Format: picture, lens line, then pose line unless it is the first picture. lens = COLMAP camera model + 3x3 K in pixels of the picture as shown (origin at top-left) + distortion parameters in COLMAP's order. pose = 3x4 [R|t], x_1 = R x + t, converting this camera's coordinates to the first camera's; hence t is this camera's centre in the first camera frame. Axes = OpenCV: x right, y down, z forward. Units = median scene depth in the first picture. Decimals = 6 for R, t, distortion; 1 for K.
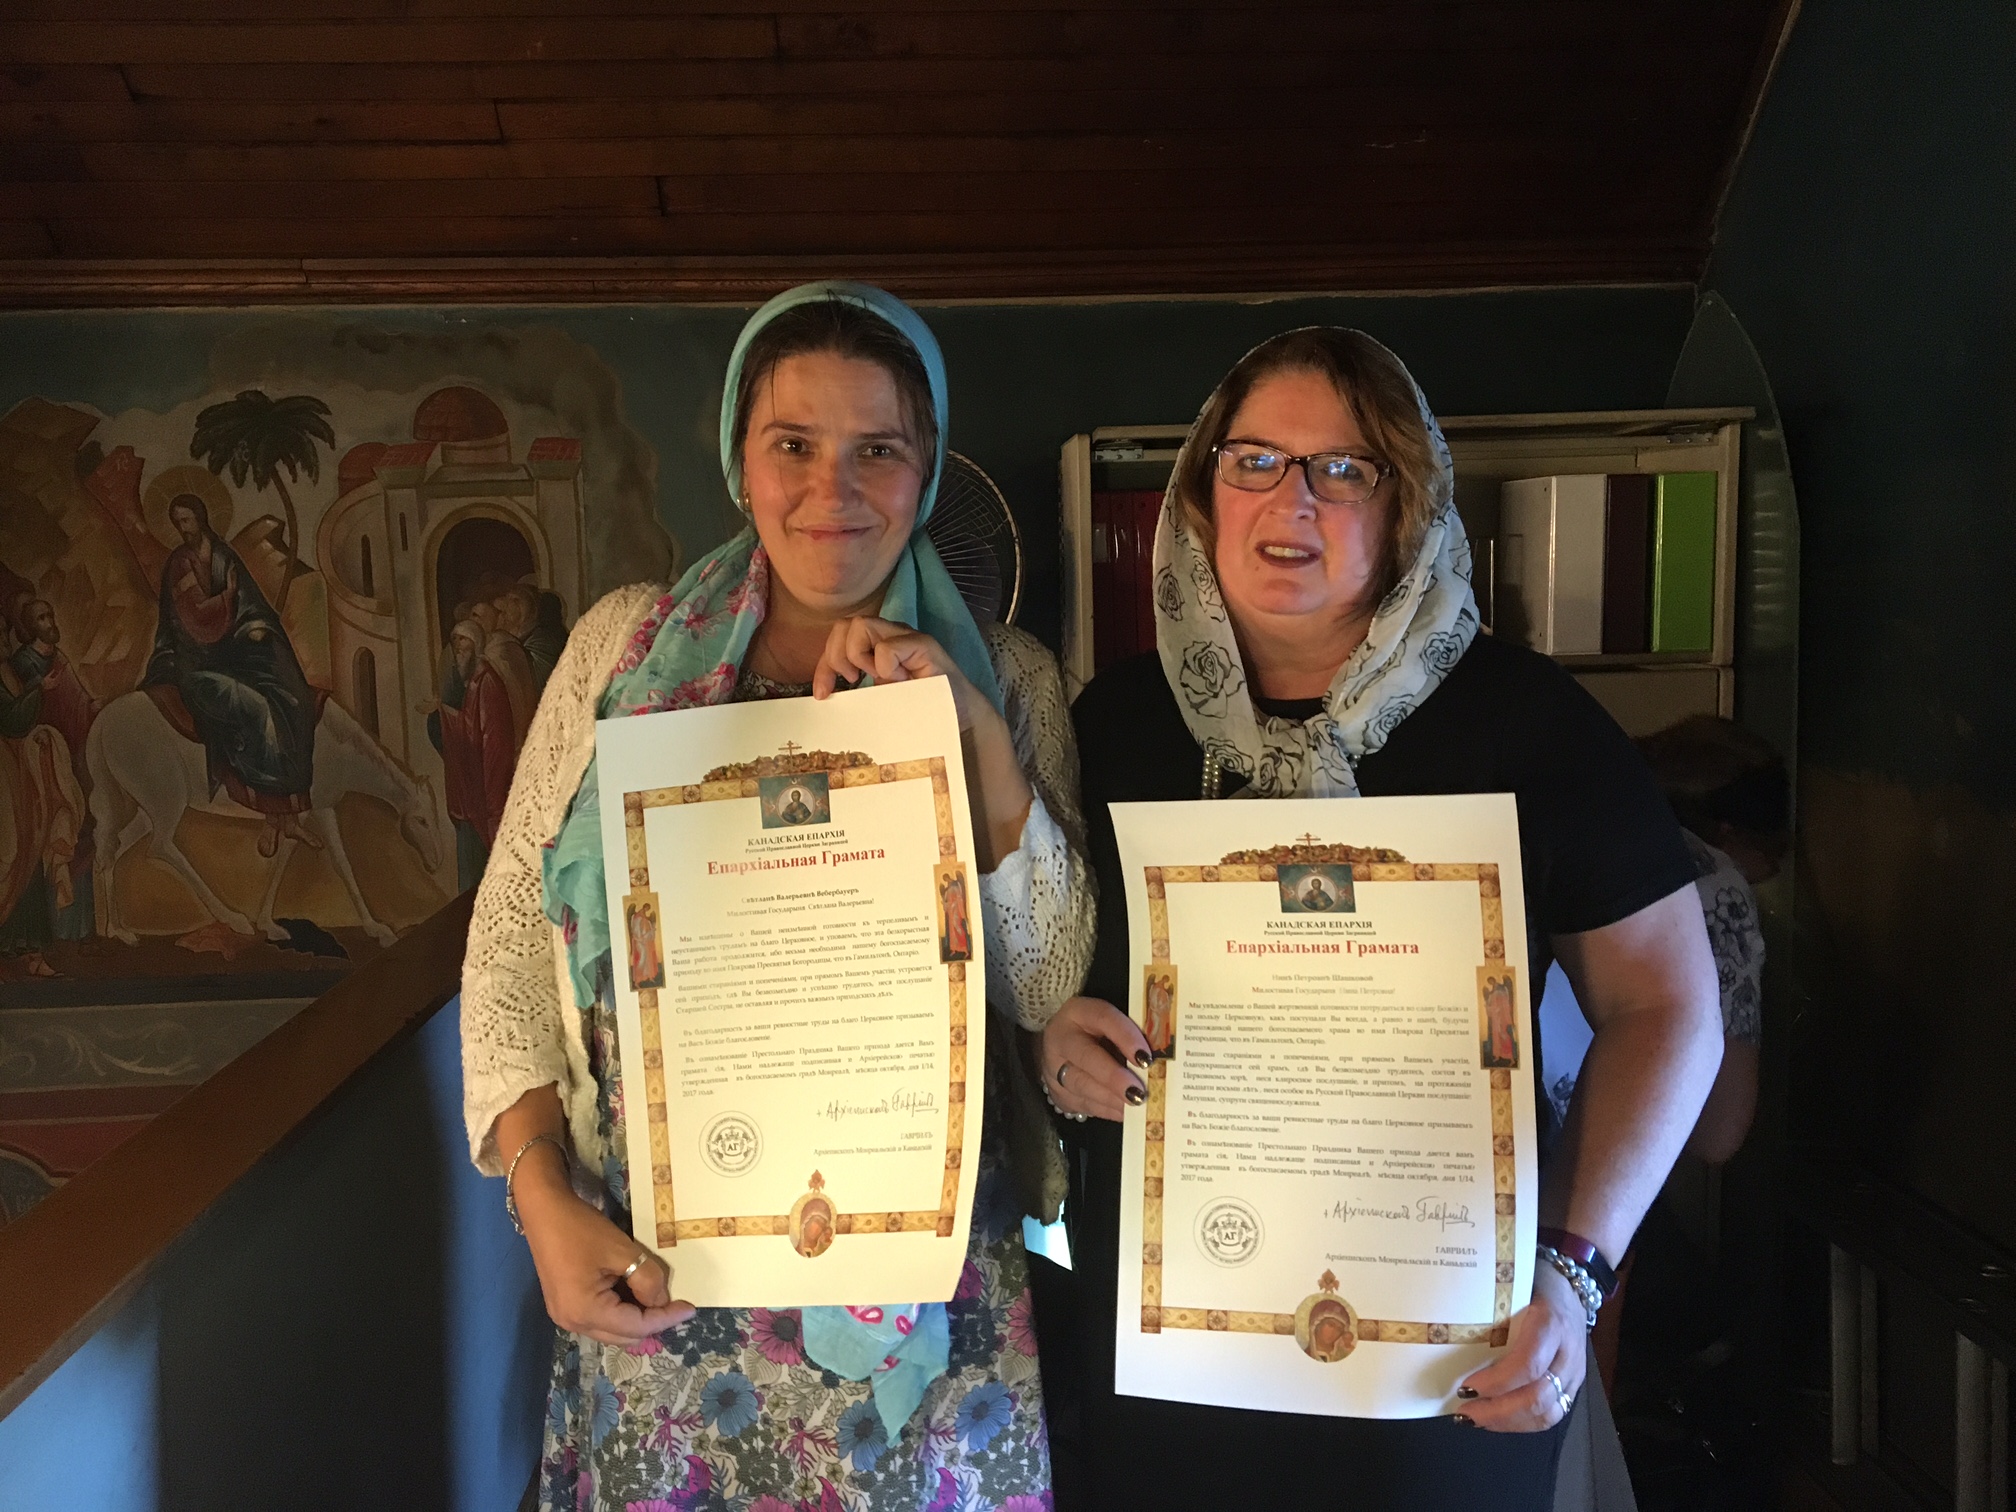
lens RADIAL K [[1602.0, 0, 1008.0], [0, 1602.0, 756.0], [0, 0, 1]] dist [0.001085, -0.004114]
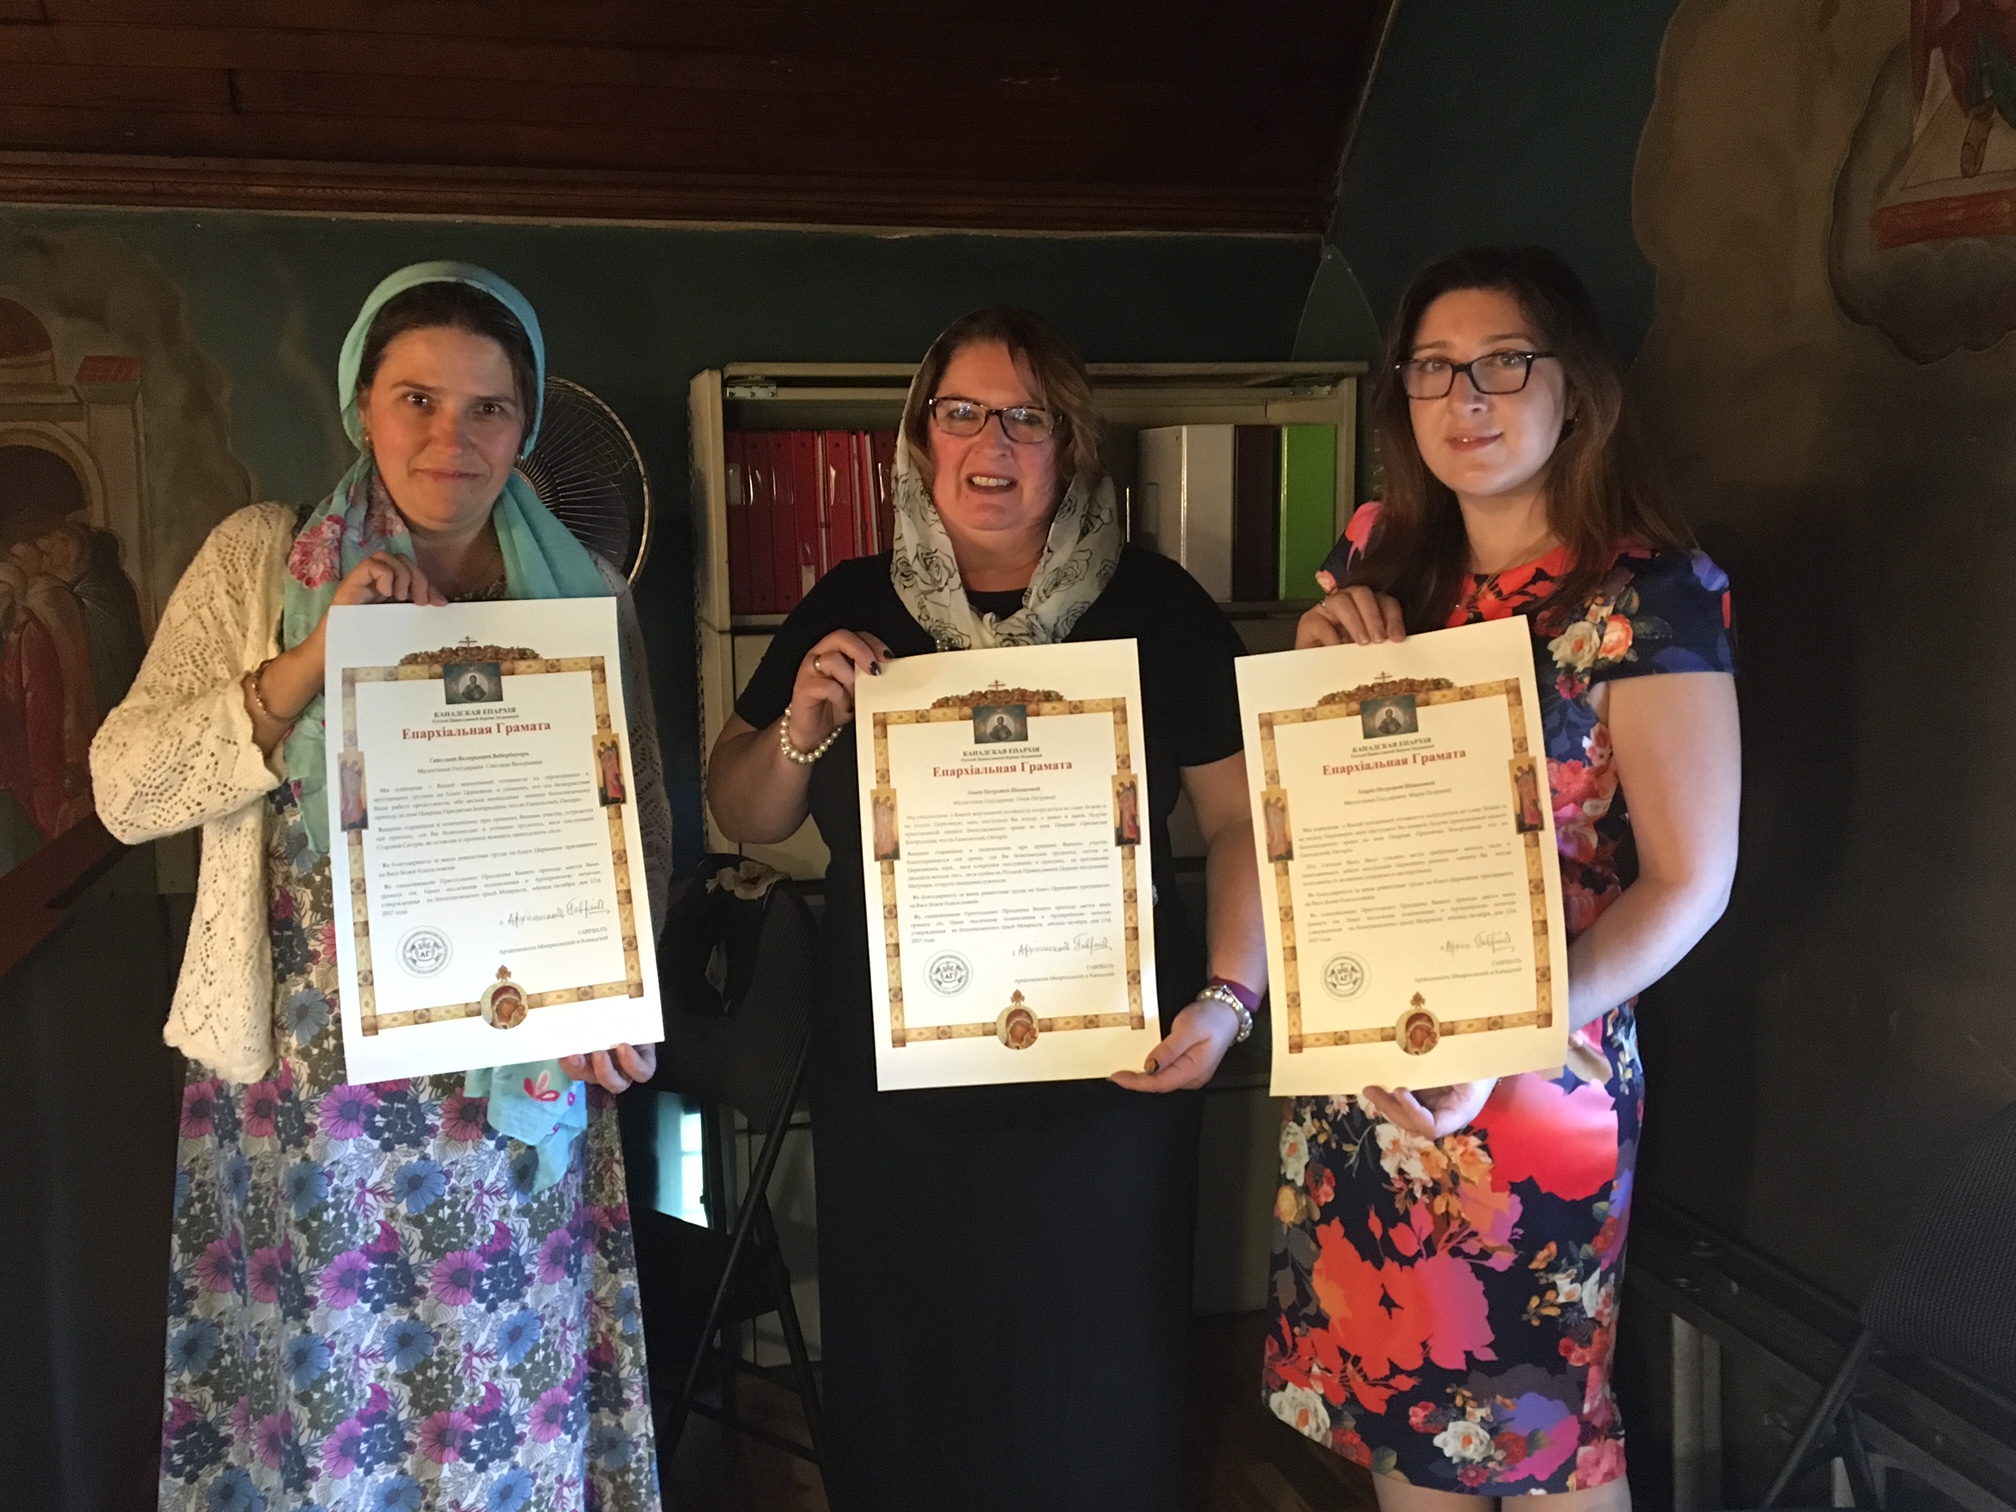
lens RADIAL K [[1882.6, 0, 1008.0], [0, 1882.6, 756.0], [0, 0, 1]] dist [0.002697, -0.078481]
pose [[0.974351, -0.015692, 0.224487, -0.036816], [0.013956, 0.999859, 0.009318, 0.020809], [-0.224602, -0.005946, 0.974432, -0.129880]]
